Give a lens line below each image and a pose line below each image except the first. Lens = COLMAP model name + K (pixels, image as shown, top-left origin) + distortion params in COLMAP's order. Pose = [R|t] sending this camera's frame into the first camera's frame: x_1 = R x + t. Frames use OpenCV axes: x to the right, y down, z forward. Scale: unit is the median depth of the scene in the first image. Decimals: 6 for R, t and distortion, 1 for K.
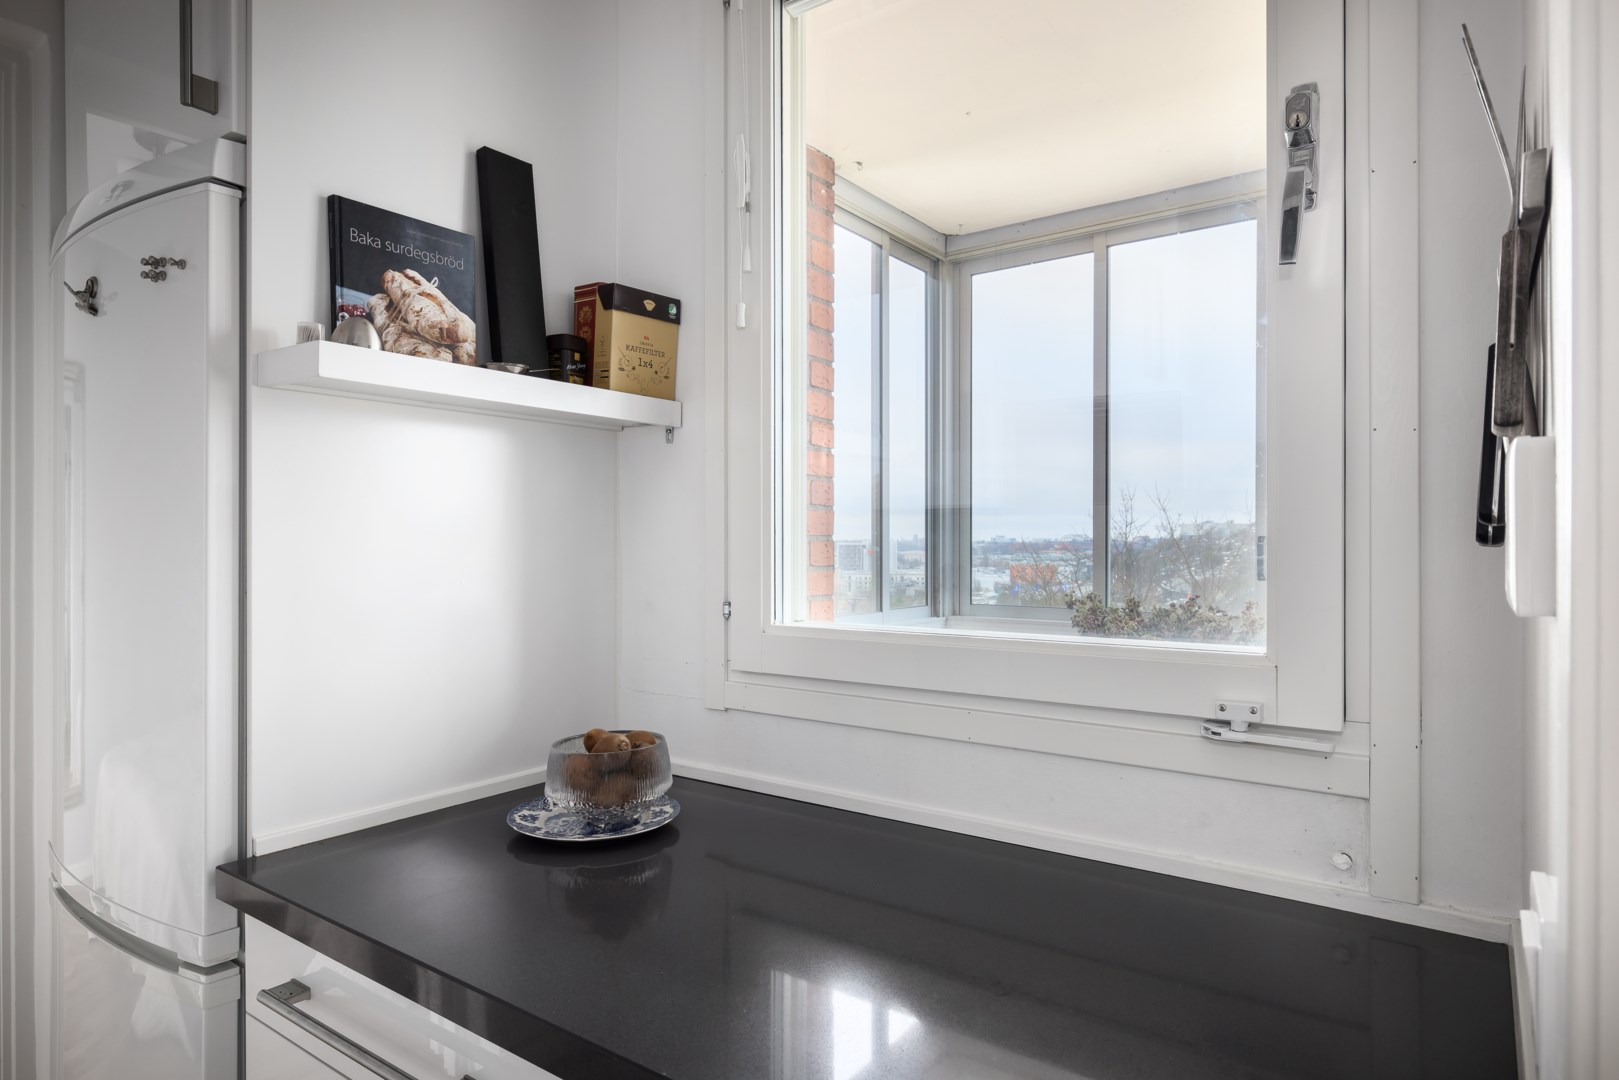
lens RADIAL K [[933.6, 0, 814.7], [0, 933.6, 544.1], [0, 0, 1]] dist [0.000463, -0.002403]
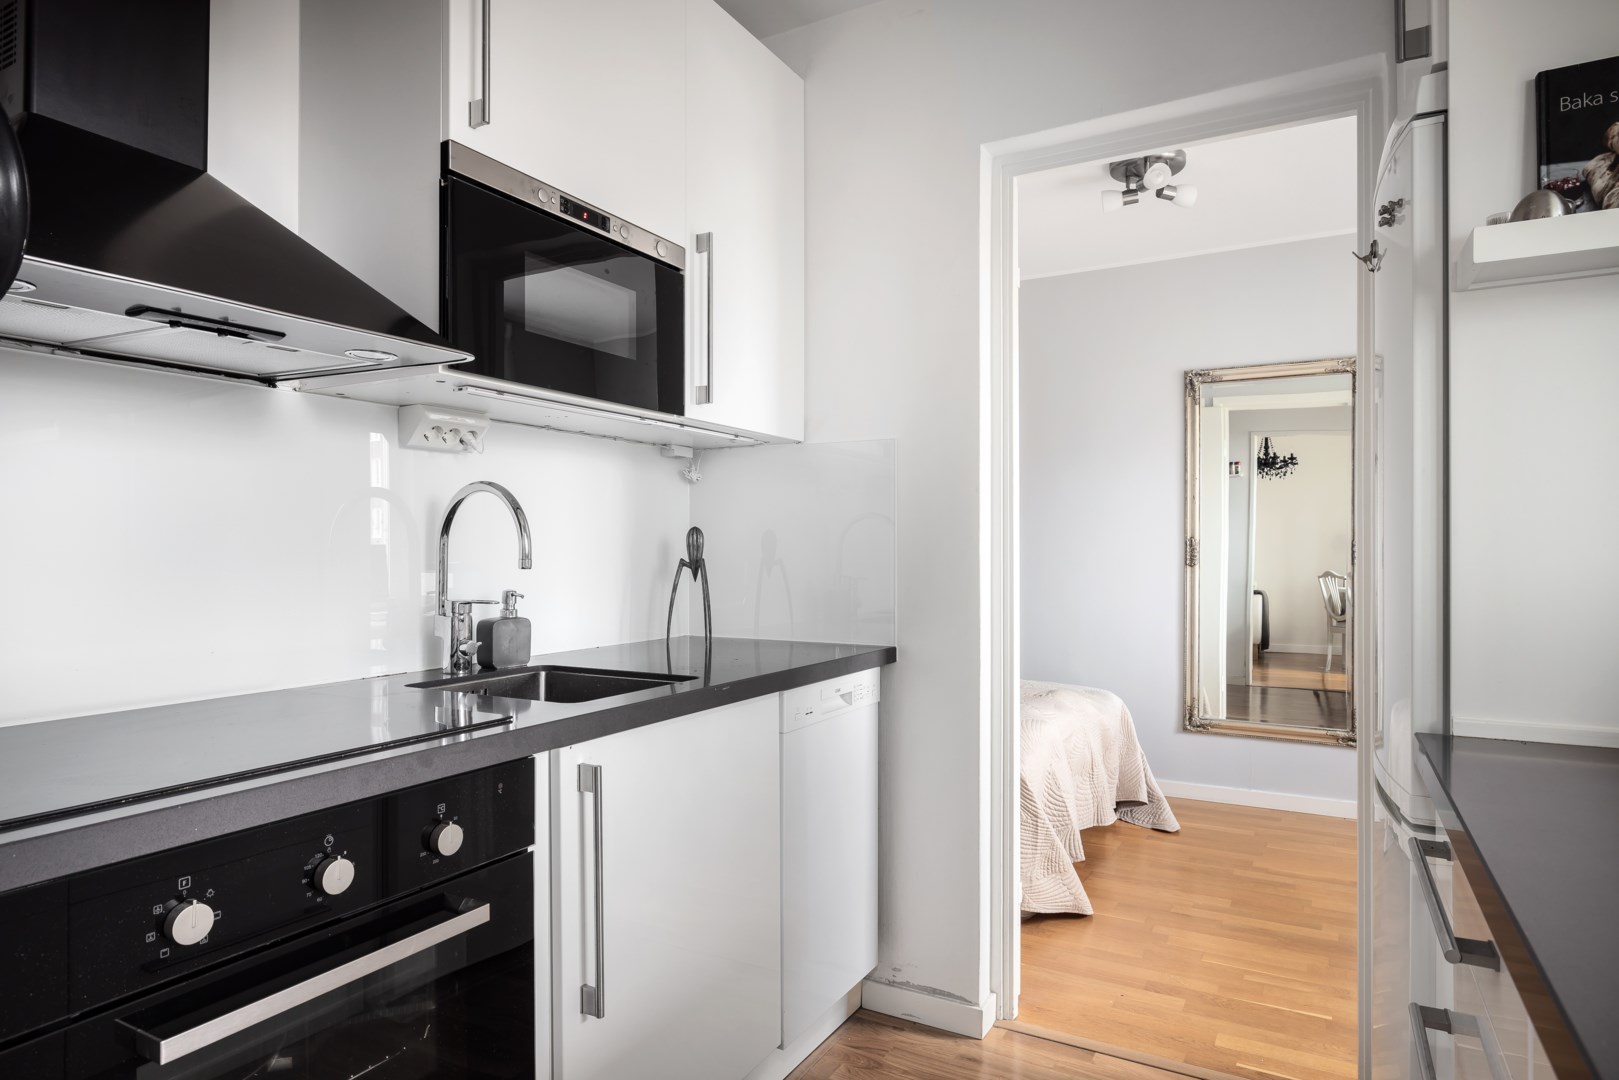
lens RADIAL K [[967.4, 0, 805.7], [0, 967.4, 546.6], [0, 0, 1]] dist [-0.003537, 0.003070]
pose [[0.126996, -0.011447, -0.991837, 0.371535], [0.001446, 0.999934, -0.011355, 0.124321], [0.991902, 0.000007, 0.127005, 0.124361]]
